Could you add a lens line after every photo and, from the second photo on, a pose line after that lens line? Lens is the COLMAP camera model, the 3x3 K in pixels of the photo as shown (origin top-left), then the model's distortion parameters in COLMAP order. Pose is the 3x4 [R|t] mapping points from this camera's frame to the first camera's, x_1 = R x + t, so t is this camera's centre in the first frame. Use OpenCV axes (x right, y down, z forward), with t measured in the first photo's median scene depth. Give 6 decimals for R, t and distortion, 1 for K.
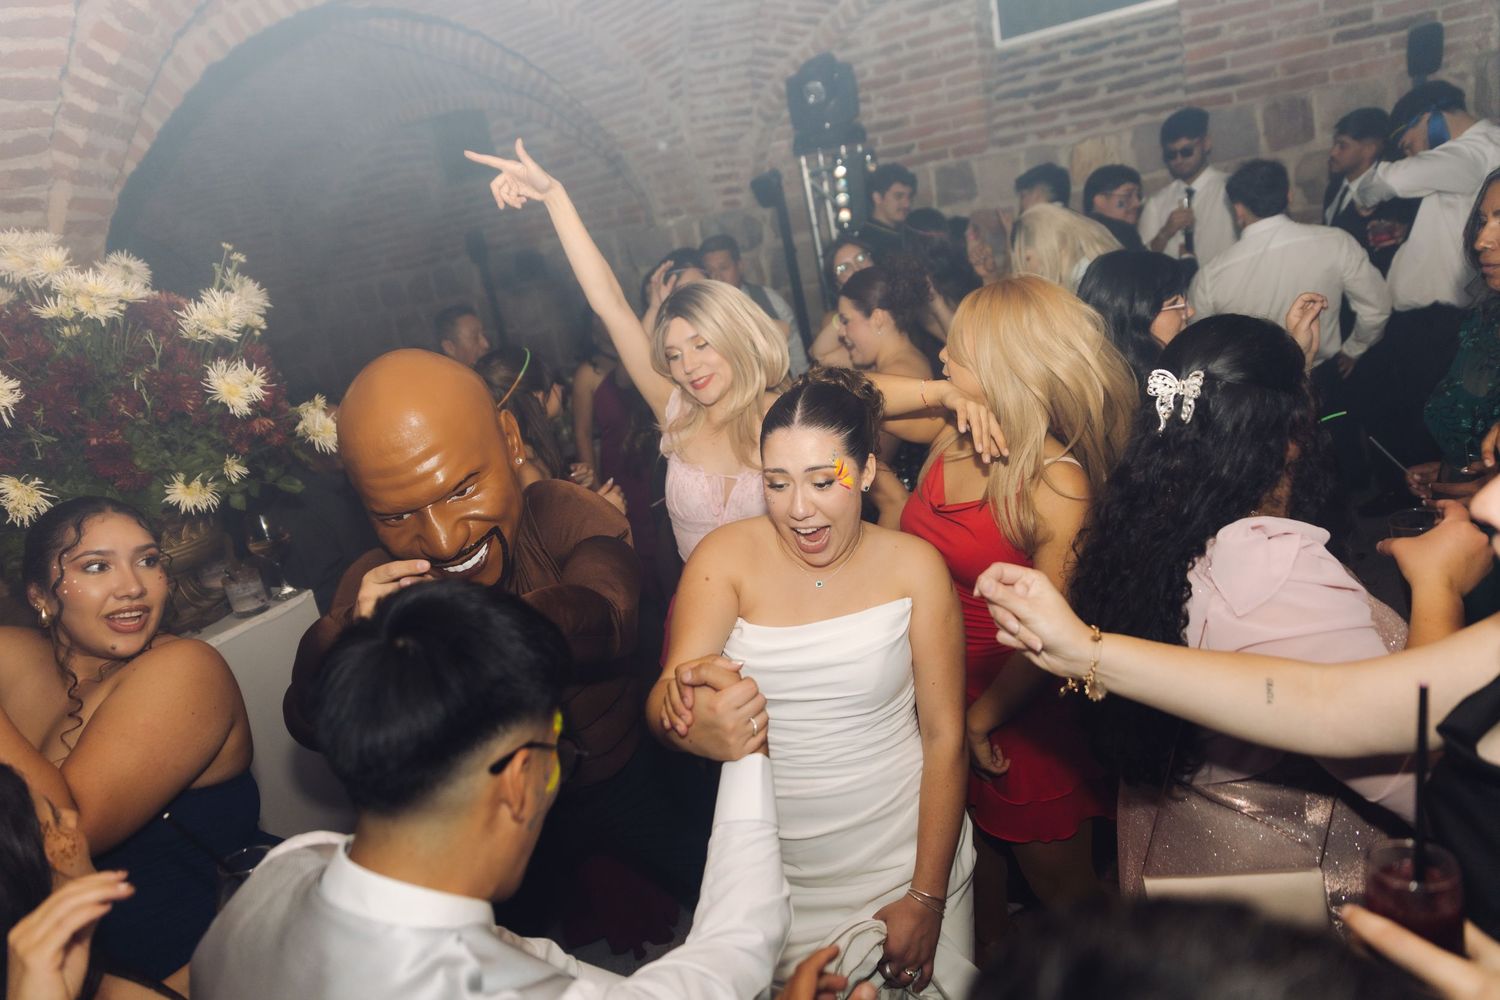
lens RADIAL K [[992.6, 0, 754.8], [0, 992.6, 495.7], [0, 0, 1]] dist [0.002765, -0.006461]
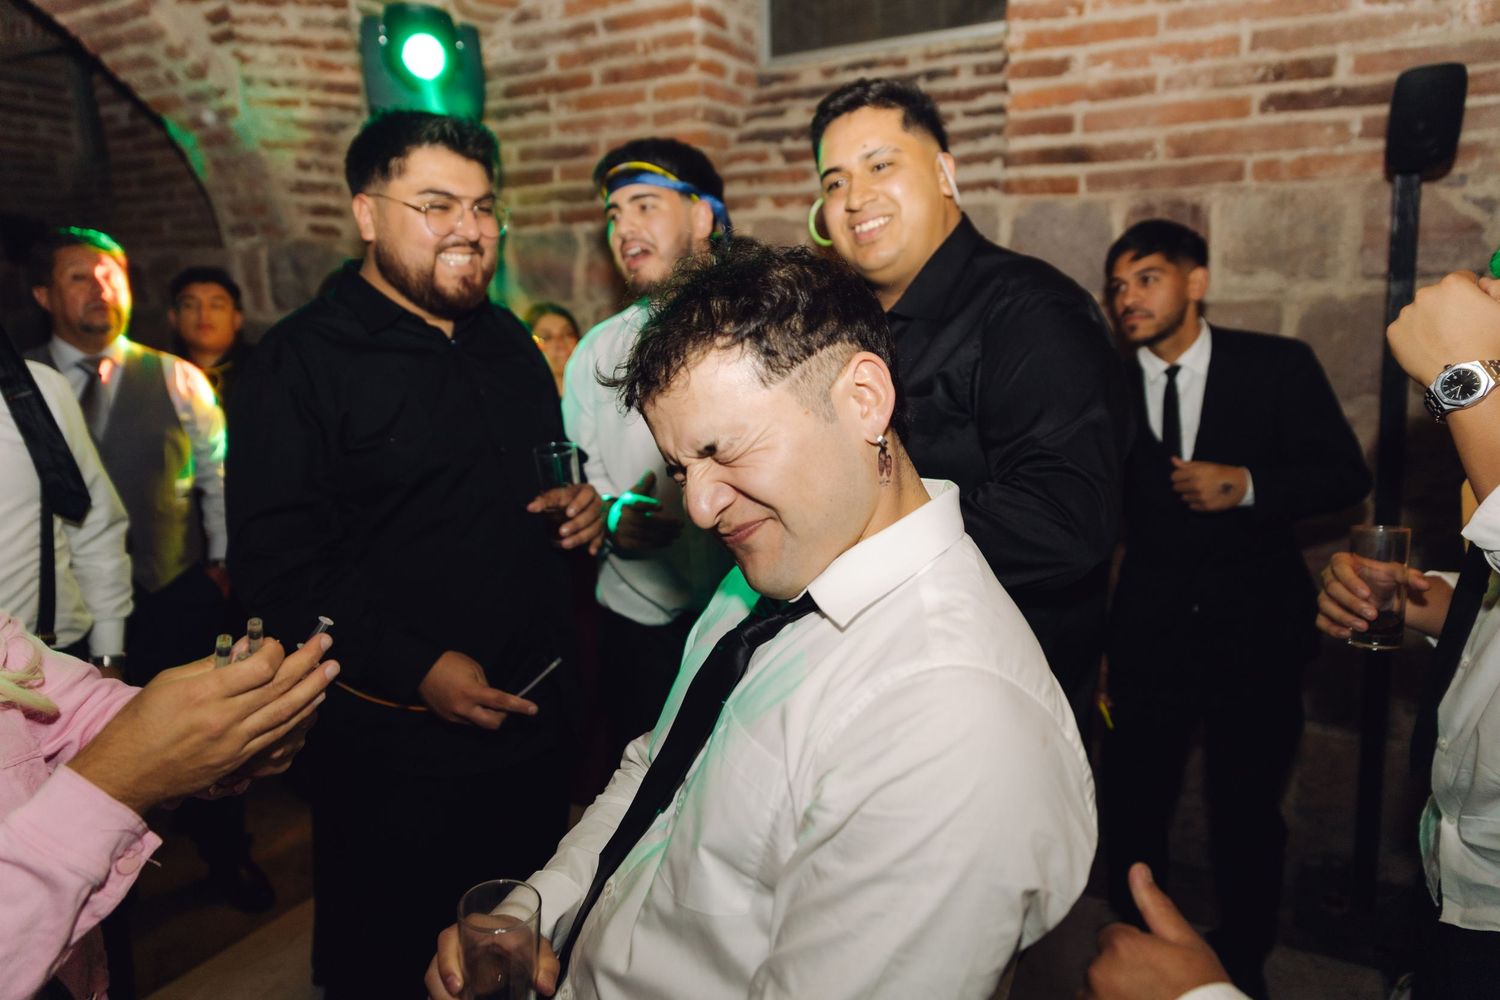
lens RADIAL K [[985.7, 0, 750.0], [0, 985.7, 500.0], [0, 0, 1]] dist [0.005470, -0.006146]
pose [[0.983669, 0.179716, 0.009882, 0.300759], [-0.178070, 0.979717, -0.091897, -0.131274], [-0.026197, 0.088636, 0.995720, 0.430141]]
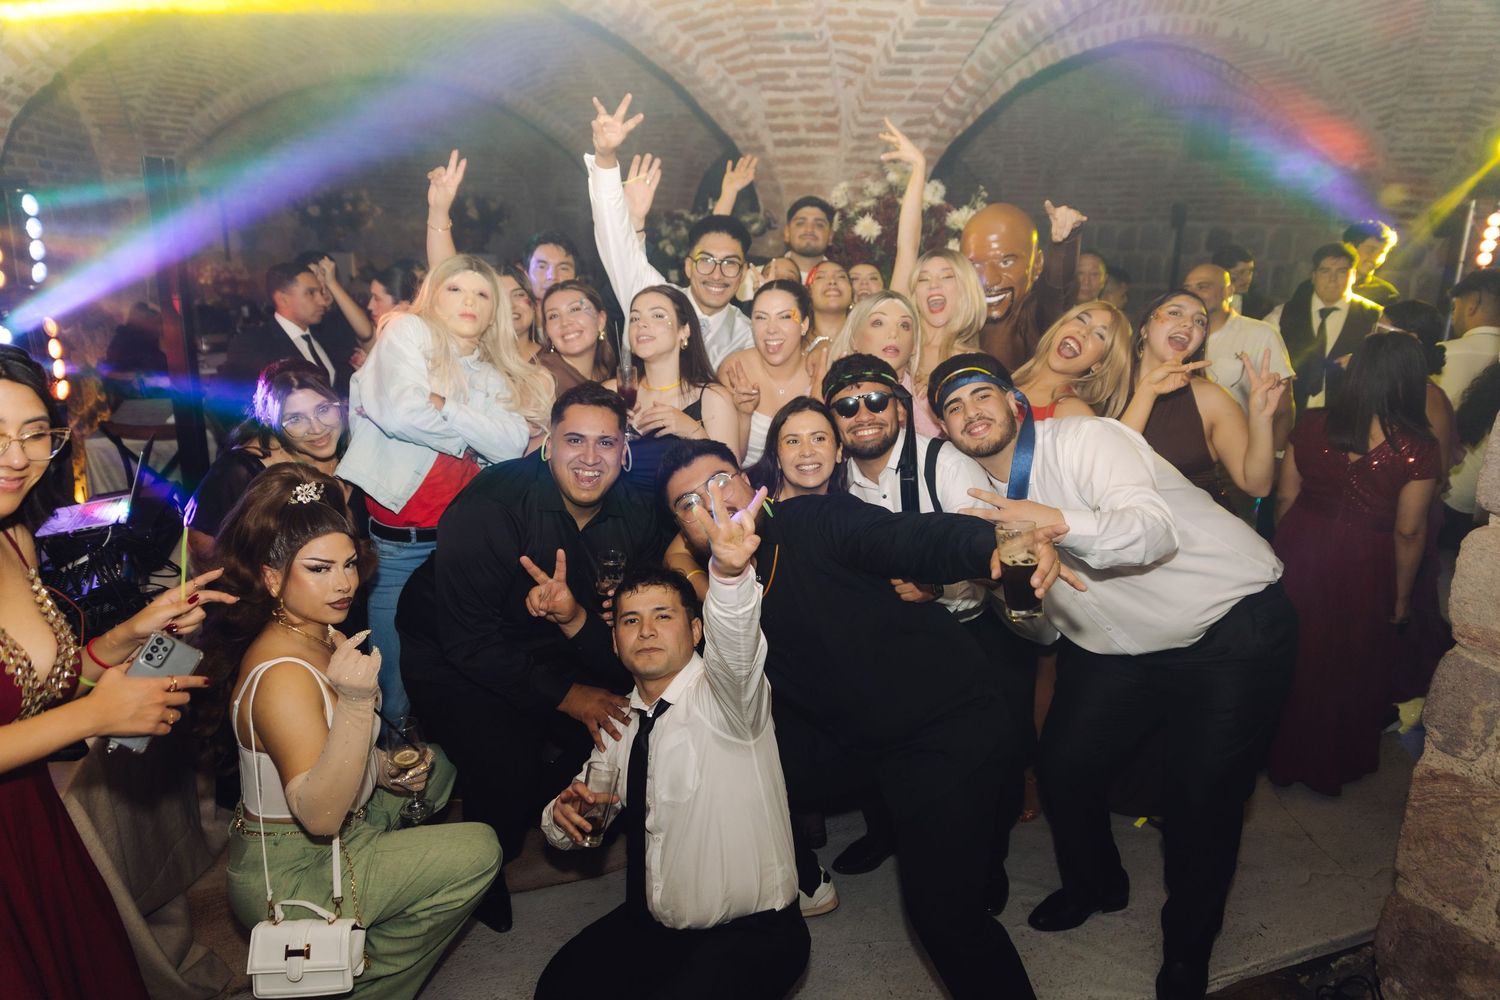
lens RADIAL K [[988.7, 0, 750.0], [0, 988.7, 500.0], [0, 0, 1]] dist [0.003549, -0.006478]
pose [[0.723247, 0.380953, -0.576011, 0.232579], [-0.347800, 0.921516, 0.172755, 0.066570], [0.596615, 0.075392, 0.798979, -0.369772]]
